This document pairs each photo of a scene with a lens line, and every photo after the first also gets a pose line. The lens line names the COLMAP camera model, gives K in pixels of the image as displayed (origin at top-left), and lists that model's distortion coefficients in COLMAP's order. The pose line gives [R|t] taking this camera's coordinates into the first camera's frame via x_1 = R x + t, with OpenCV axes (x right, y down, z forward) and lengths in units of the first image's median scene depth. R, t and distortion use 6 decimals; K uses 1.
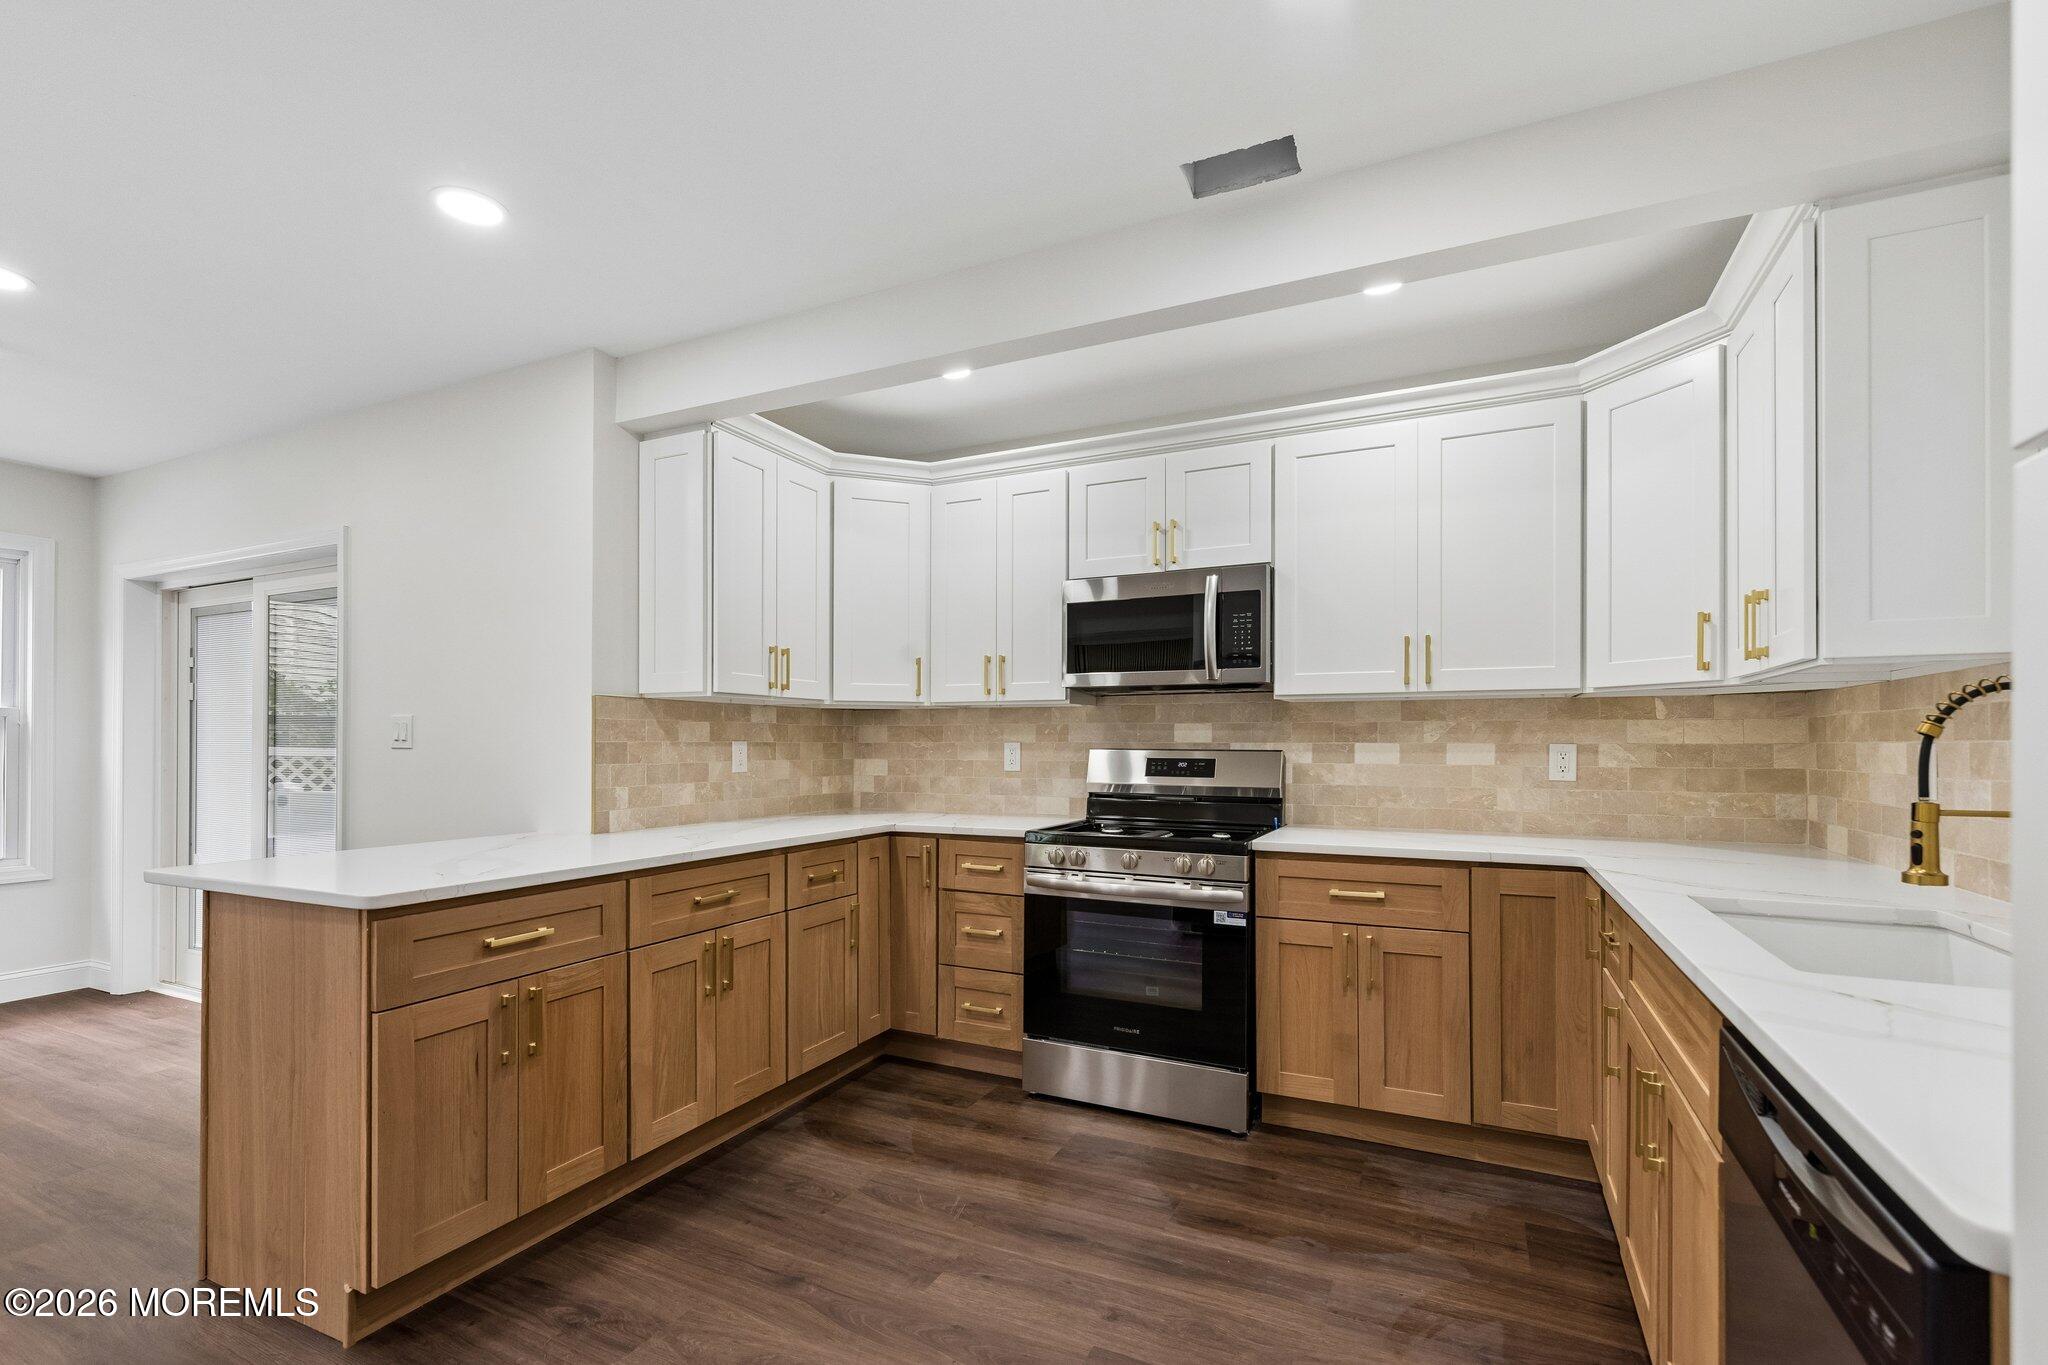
lens RADIAL K [[902.7, 0, 1026.2], [0, 902.7, 738.0], [0, 0, 1]] dist [0.000681, -0.002600]
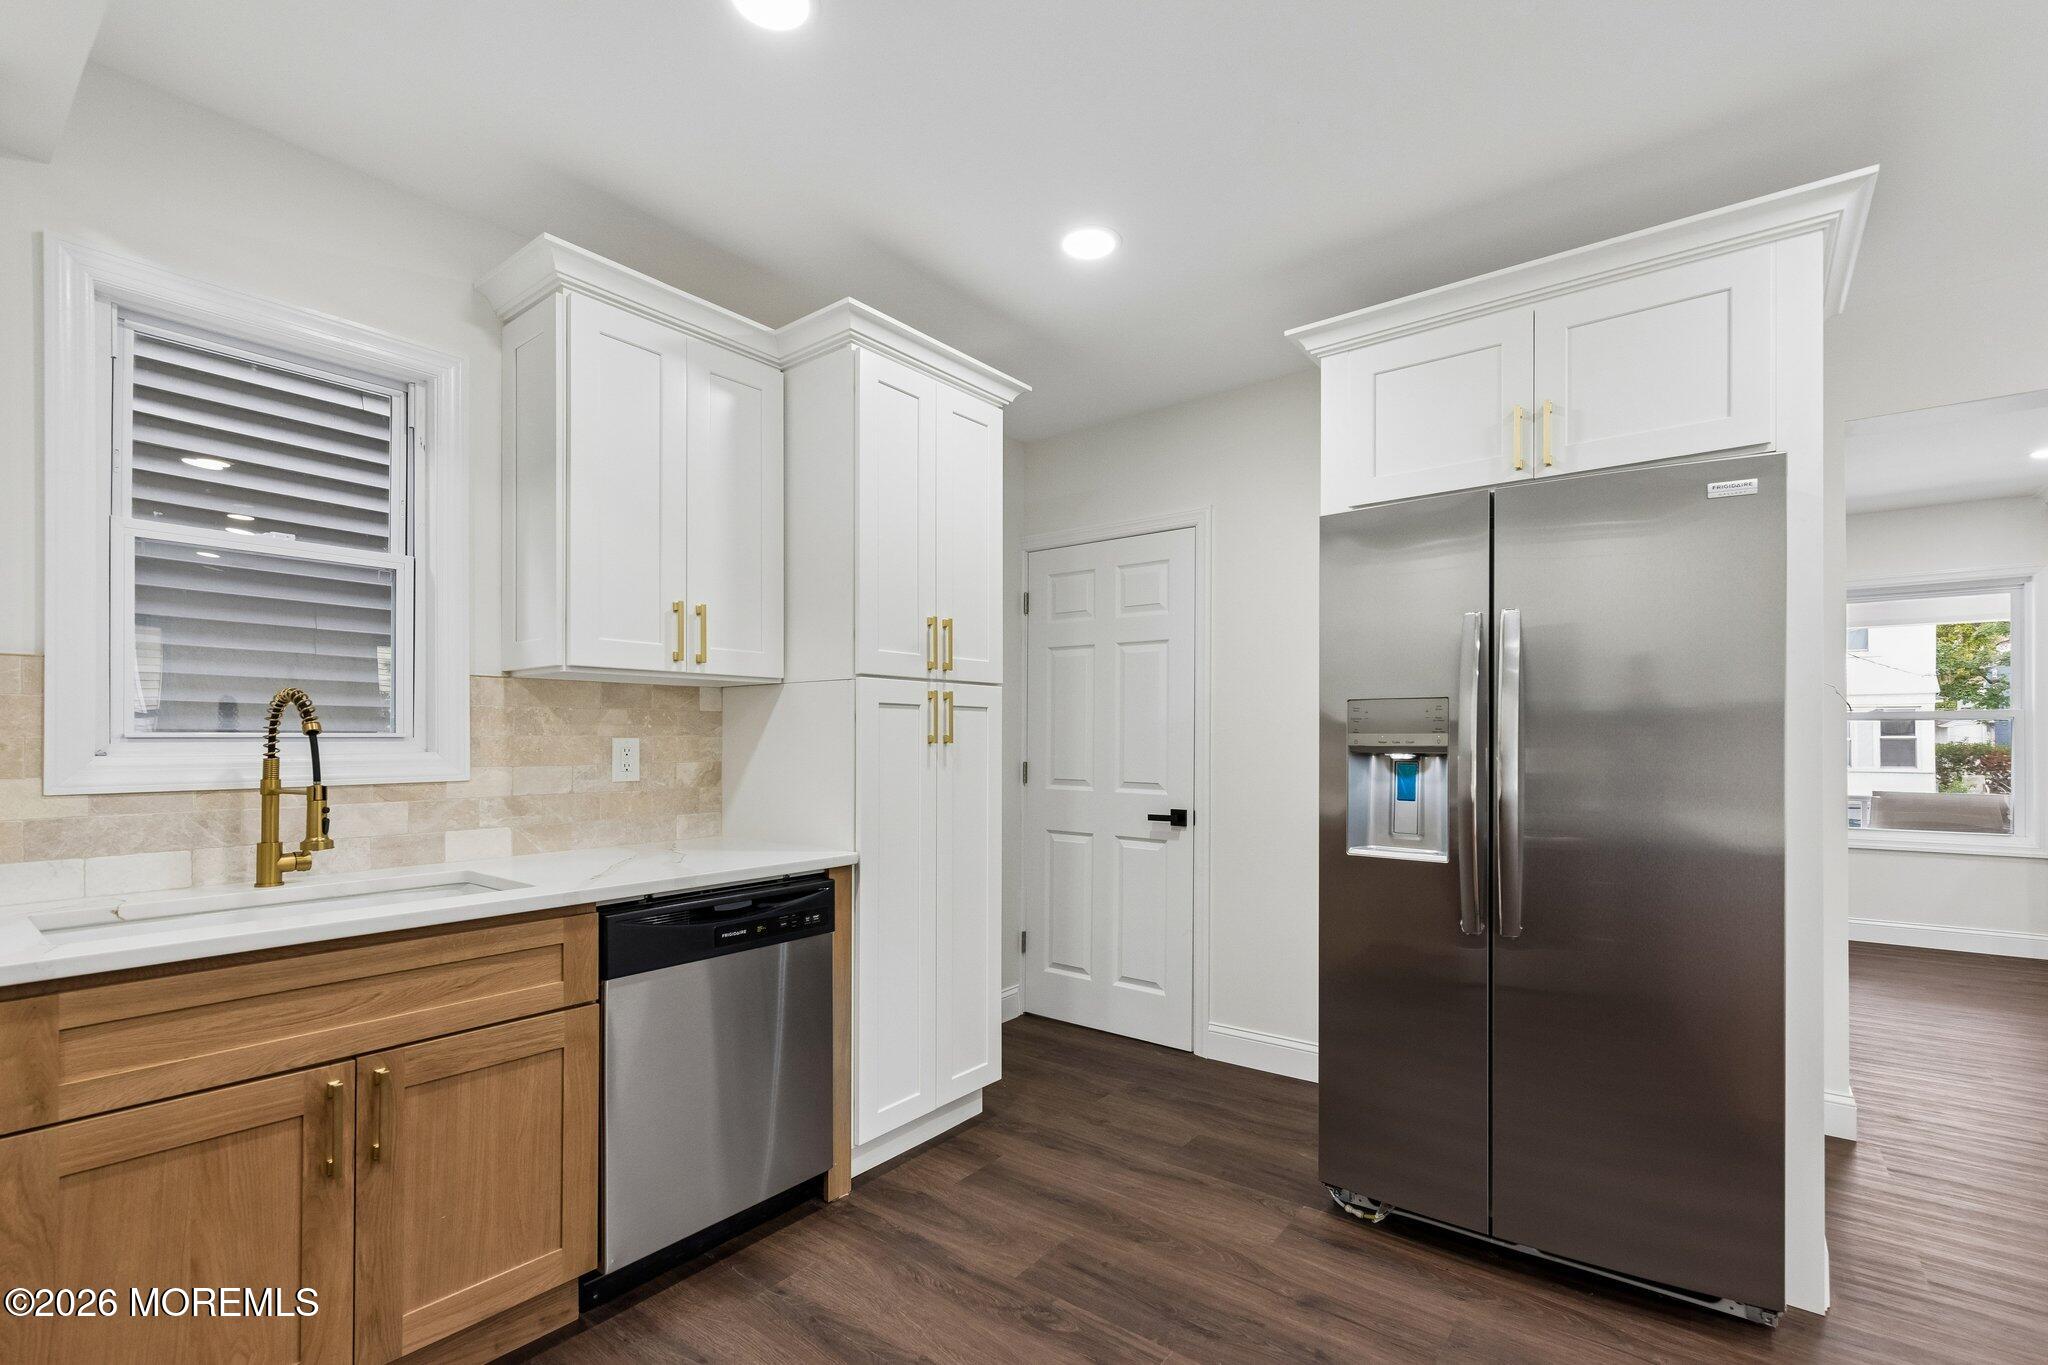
lens RADIAL K [[902.7, 0, 1037.9], [0, 902.7, 739.2], [0, 0, 1]] dist [0.000681, -0.002600]
pose [[-0.977768, -0.001003, 0.209689, -0.119820], [-0.002171, 0.999983, -0.005340, 0.005327], [-0.209680, -0.005676, -0.977754, 0.927519]]
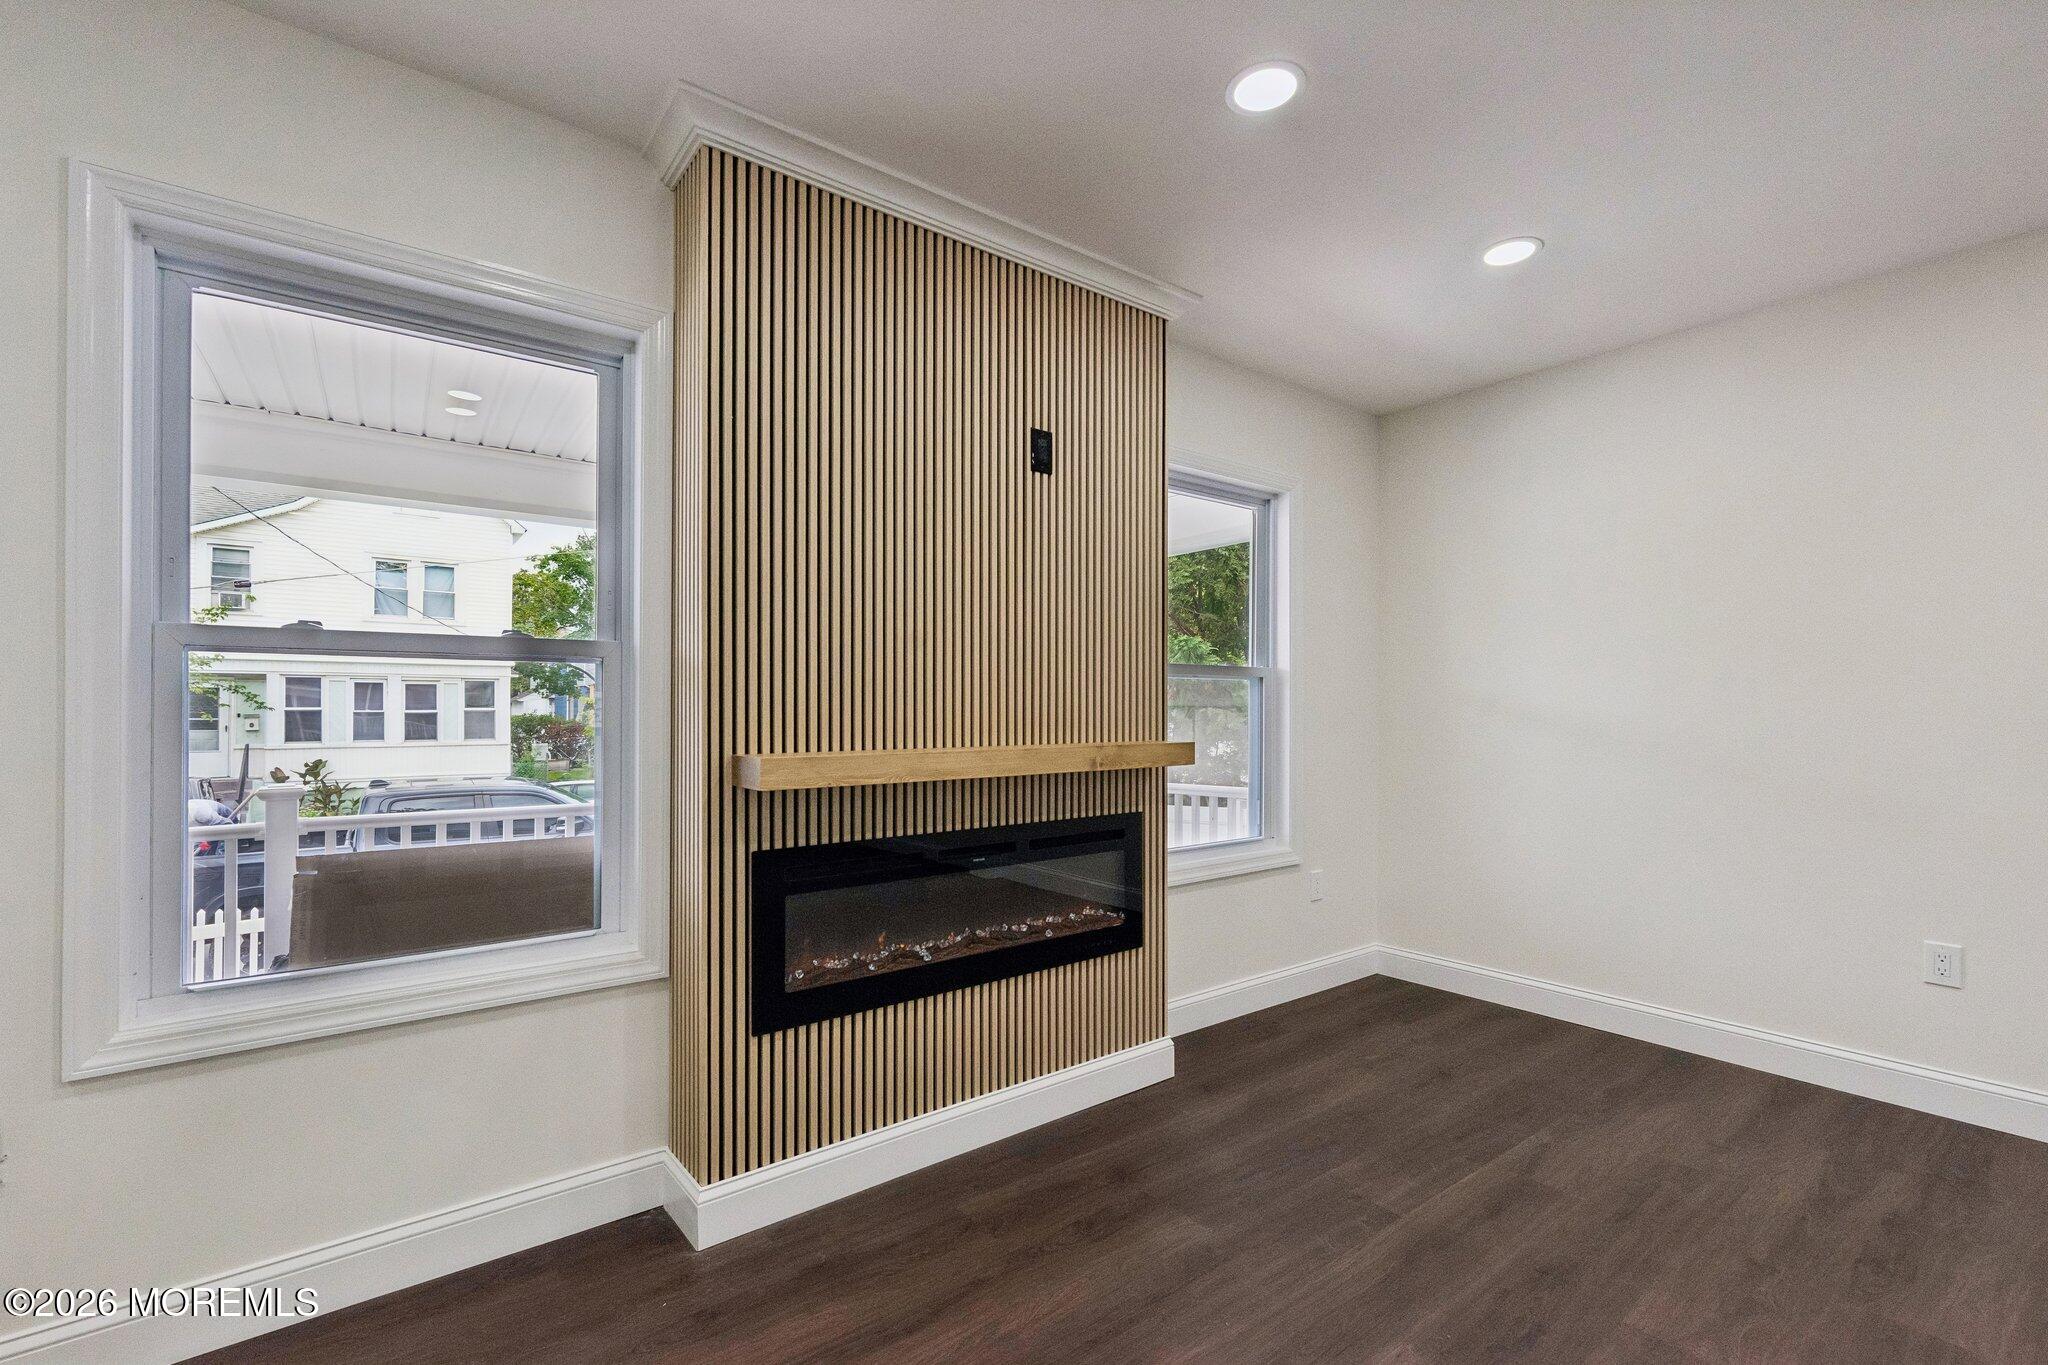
lens RADIAL K [[902.7, 0, 1036.2], [0, 902.7, 701.8], [0, 0, 1]] dist [0.000681, -0.002600]
pose [[-0.458138, -0.008210, -0.888843, -1.054784], [0.006692, 0.999897, -0.012685, -0.002000], [0.888856, -0.011760, -0.458036, -0.442916]]
